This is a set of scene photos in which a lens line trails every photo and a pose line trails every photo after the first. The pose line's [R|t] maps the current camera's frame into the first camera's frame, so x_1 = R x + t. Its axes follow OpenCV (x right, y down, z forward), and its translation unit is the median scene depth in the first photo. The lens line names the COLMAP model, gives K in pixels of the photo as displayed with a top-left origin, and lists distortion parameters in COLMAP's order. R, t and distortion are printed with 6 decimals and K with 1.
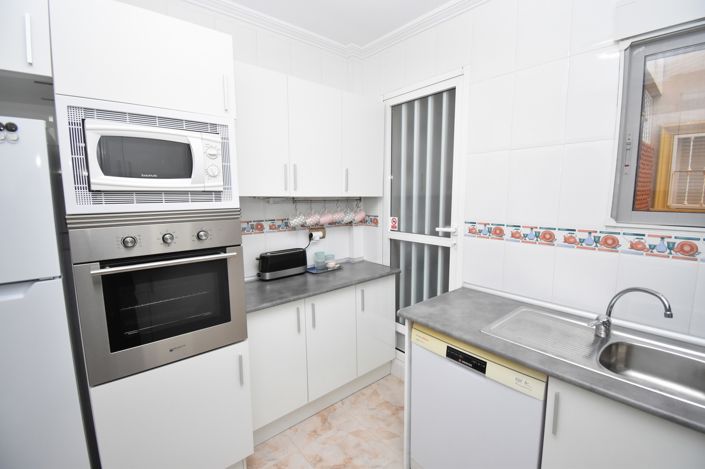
lens RADIAL K [[312.9, 0, 352.5], [0, 312.9, 234.5], [0, 0, 1]] dist [-0.000342, -0.011014]
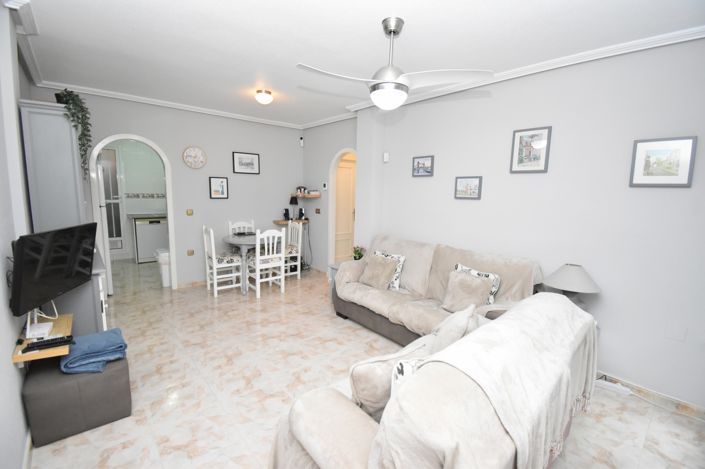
lens RADIAL K [[312.9, 0, 352.5], [0, 312.9, 234.5], [0, 0, 1]] dist [-0.000342, -0.011014]
pose [[-0.014081, -0.133075, 0.991006, -2.993289], [0.101662, 0.985778, 0.133817, 0.186638], [-0.994719, 0.102632, -0.000352, -1.310962]]
